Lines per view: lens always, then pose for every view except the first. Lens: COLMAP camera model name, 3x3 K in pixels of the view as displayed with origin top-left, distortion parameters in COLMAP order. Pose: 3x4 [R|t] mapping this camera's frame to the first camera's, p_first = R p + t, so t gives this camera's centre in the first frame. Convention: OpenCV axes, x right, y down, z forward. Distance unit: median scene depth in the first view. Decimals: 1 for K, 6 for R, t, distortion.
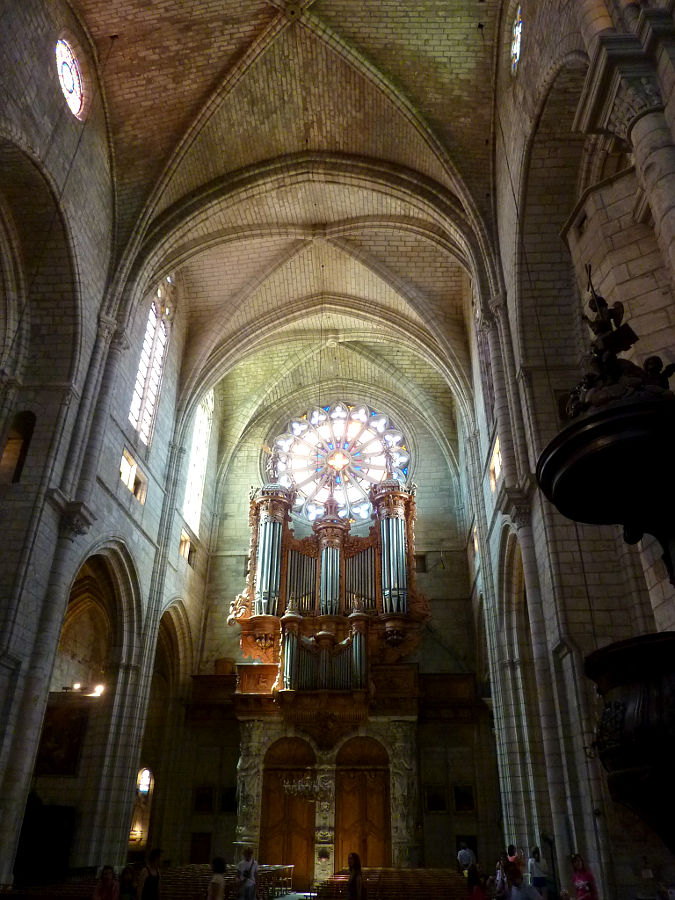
lens RADIAL K [[672.7, 0, 337.5], [0, 672.7, 450.0], [0, 0, 1]] dist [-0.028851, -0.004418]
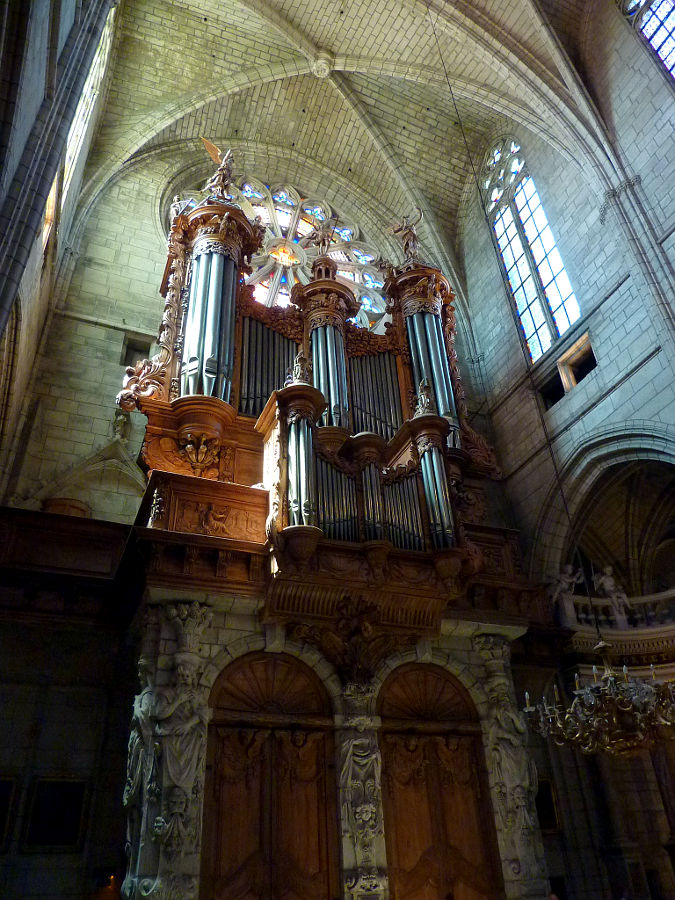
lens RADIAL K [[672.7, 0, 337.5], [0, 672.7, 450.0], [0, 0, 1]] dist [-0.028851, -0.004418]
pose [[0.881451, 0.219852, 0.417981, -0.194882], [-0.184642, 0.975019, -0.123469, 0.288646], [-0.434685, 0.031655, 0.900026, 0.494990]]
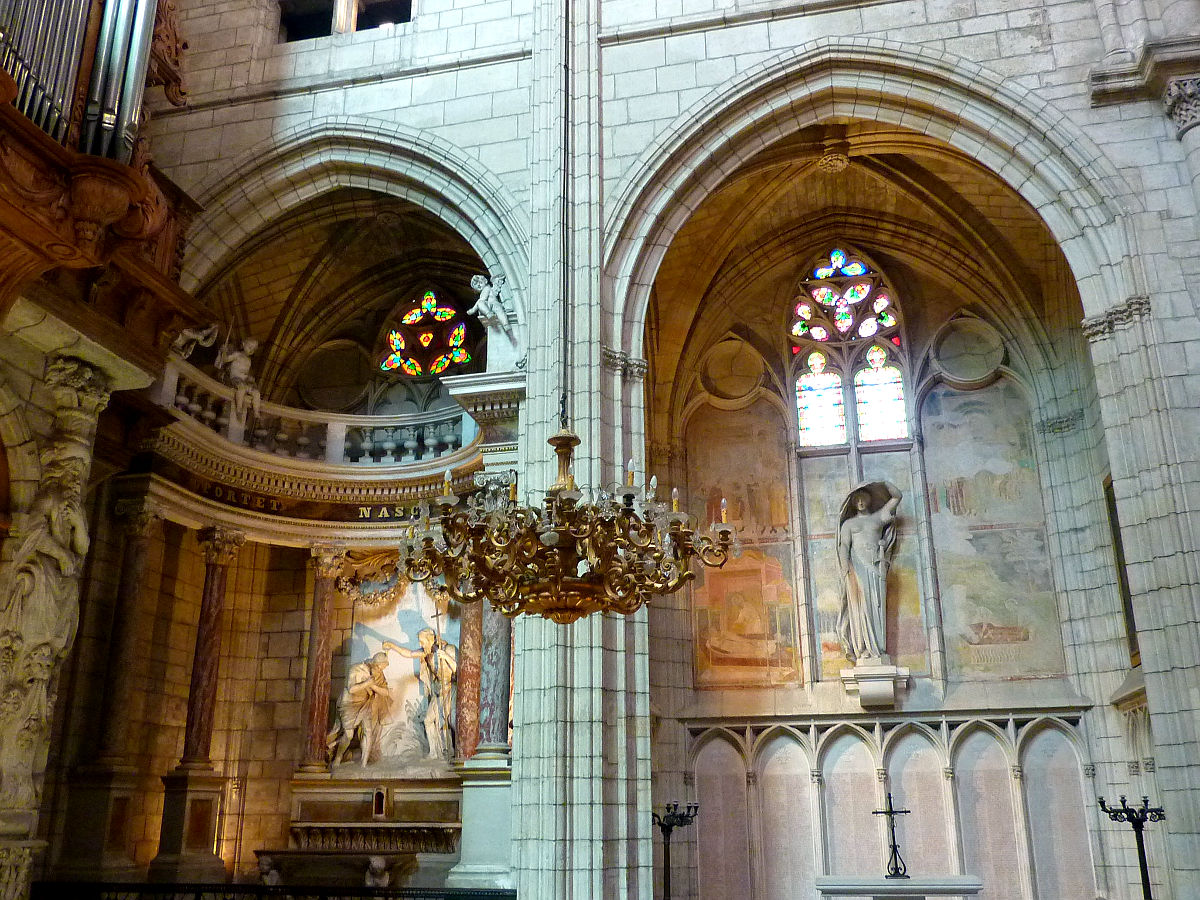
lens RADIAL K [[1090.9, 0, 600.0], [0, 1090.9, 450.0], [0, 0, 1]] dist [-0.021312, -0.018277]
pose [[0.140541, 0.310313, 0.940188, -0.196013], [-0.486170, 0.848871, -0.207500, 0.343393], [-0.862489, -0.427929, 0.270166, 0.588770]]
